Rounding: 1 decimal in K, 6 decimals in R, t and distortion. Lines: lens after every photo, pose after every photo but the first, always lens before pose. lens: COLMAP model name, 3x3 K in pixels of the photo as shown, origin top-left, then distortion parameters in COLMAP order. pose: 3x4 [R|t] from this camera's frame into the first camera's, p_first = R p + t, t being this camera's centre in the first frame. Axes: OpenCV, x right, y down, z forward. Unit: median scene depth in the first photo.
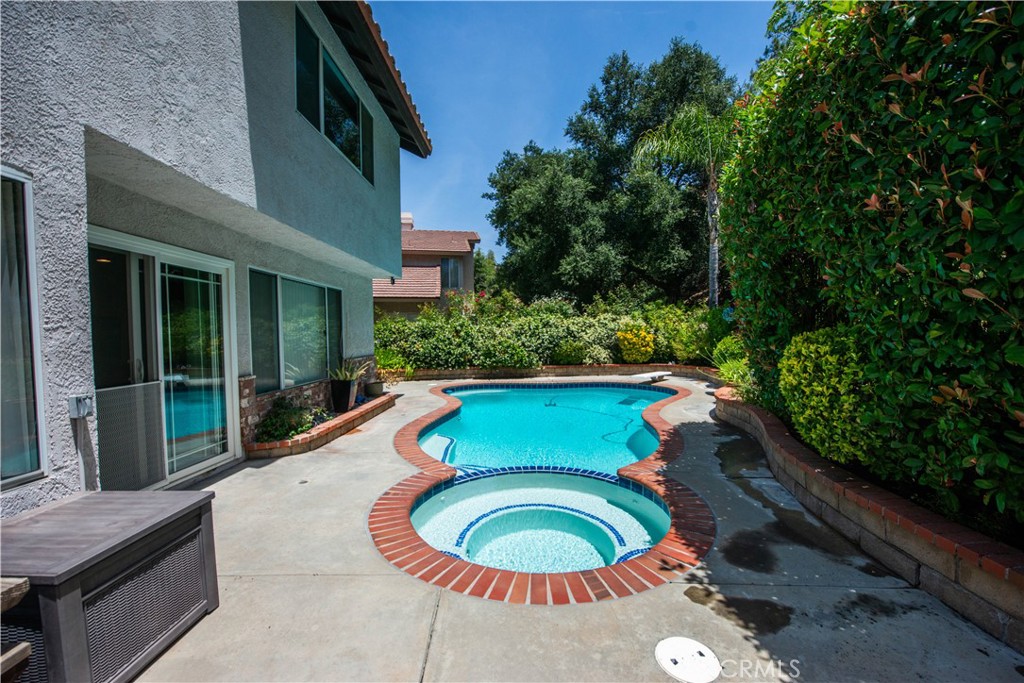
lens RADIAL K [[410.2, 0, 505.8], [0, 410.2, 348.9], [0, 0, 1]] dist [-0.011335, -0.000384]
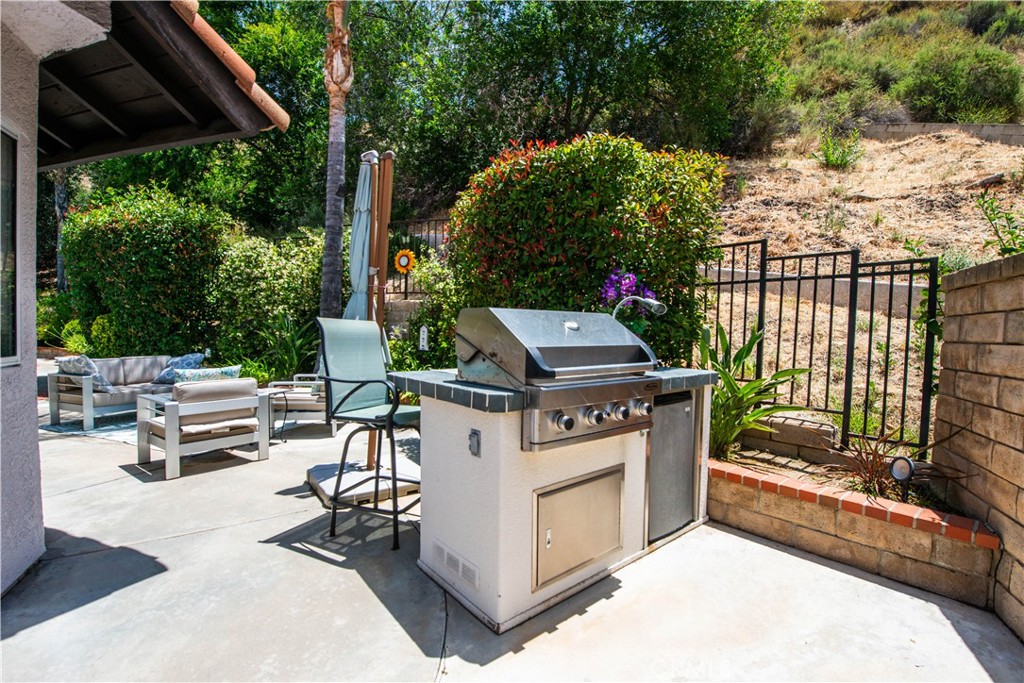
lens RADIAL K [[425.4, 0, 493.5], [0, 425.4, 353.6], [0, 0, 1]] dist [-0.020685, -0.000214]
pose [[0.301343, -0.029112, 0.953071, -0.218088], [-0.001302, 0.999520, 0.030942, 0.024984], [-0.953515, -0.010565, 0.301161, -0.454759]]
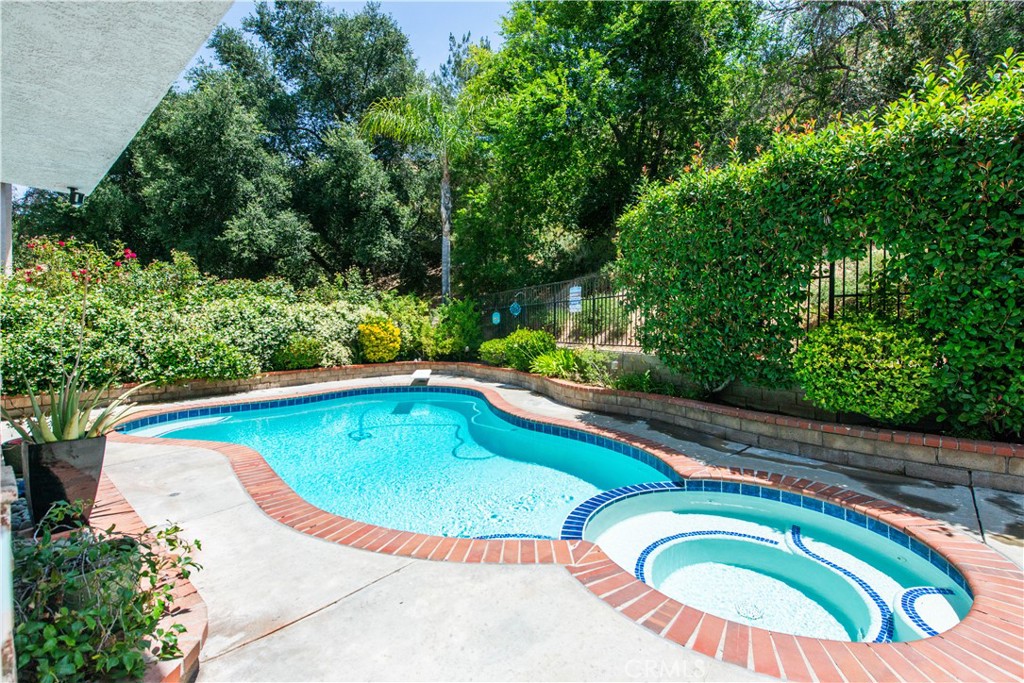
lens RADIAL K [[436.2, 0, 546.6], [0, 436.2, 331.9], [0, 0, 1]] dist [0.001415, -0.000120]
pose [[0.603353, 0.004528, 0.797461, -0.191018], [0.022709, 0.999481, -0.022856, 0.001079], [-0.797151, 0.031900, 0.602937, 0.190306]]
